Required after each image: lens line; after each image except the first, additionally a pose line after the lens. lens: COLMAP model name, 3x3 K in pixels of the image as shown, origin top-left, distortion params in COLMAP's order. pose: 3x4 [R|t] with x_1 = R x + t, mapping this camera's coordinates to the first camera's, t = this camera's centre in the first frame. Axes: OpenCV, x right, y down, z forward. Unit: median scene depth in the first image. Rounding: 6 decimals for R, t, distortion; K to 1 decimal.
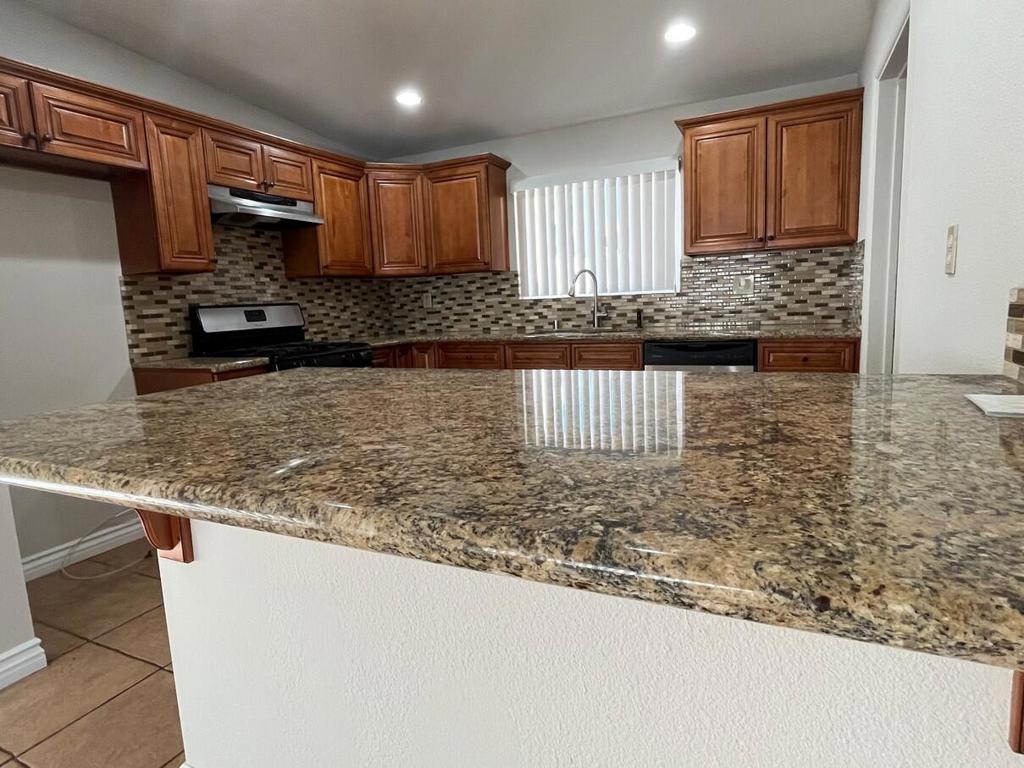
lens RADIAL K [[572.4, 0, 507.7], [0, 572.4, 379.8], [0, 0, 1]] dist [-0.002367, -0.001982]
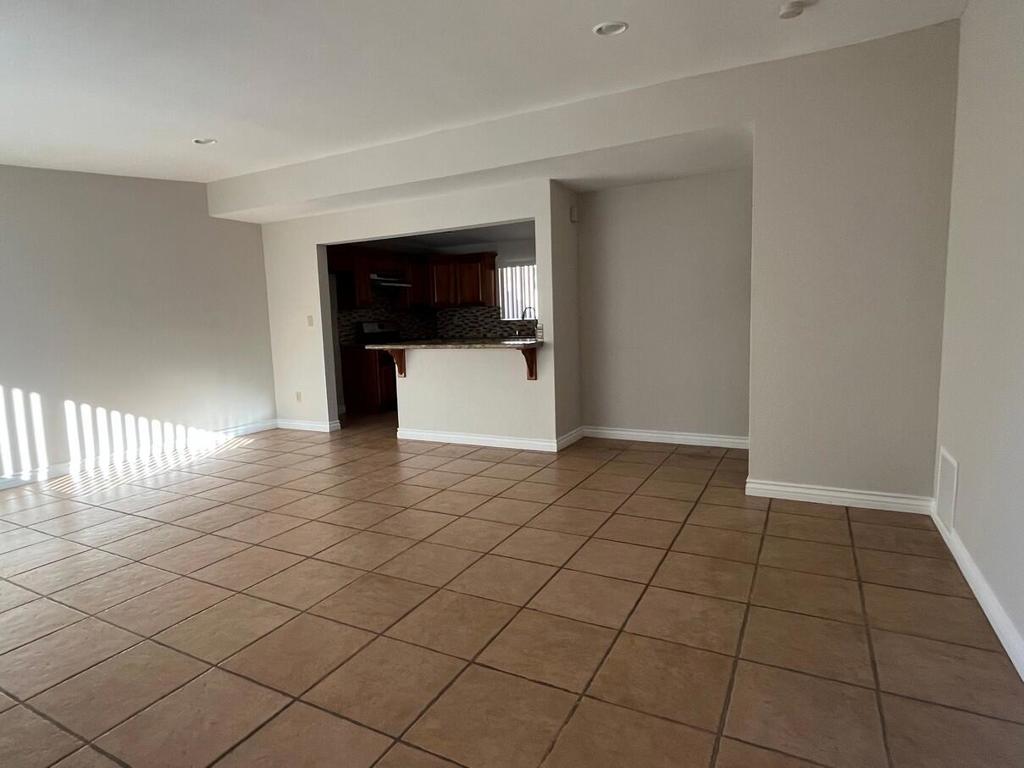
lens RADIAL K [[572.4, 0, 507.7], [0, 572.4, 379.8], [0, 0, 1]] dist [-0.002367, -0.001982]
pose [[0.999096, 0.017339, -0.038813, 0.144242], [-0.018314, 0.999522, -0.024913, 0.137045], [0.038362, 0.025601, 0.998936, -1.158796]]
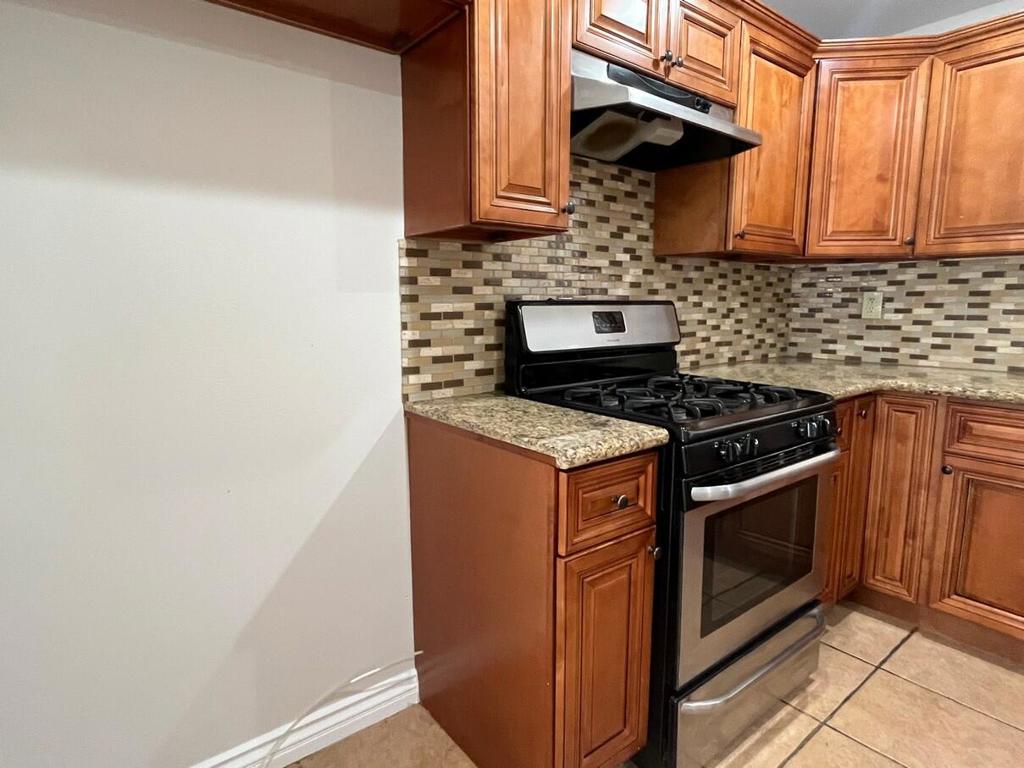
lens RADIAL K [[572.4, 0, 507.7], [0, 572.4, 379.8], [0, 0, 1]] dist [-0.002367, -0.001982]
pose [[0.901036, 0.105852, -0.420630, -0.268409], [-0.101674, 0.994289, 0.032416, -0.059869], [0.421659, 0.013559, 0.906653, 0.428653]]
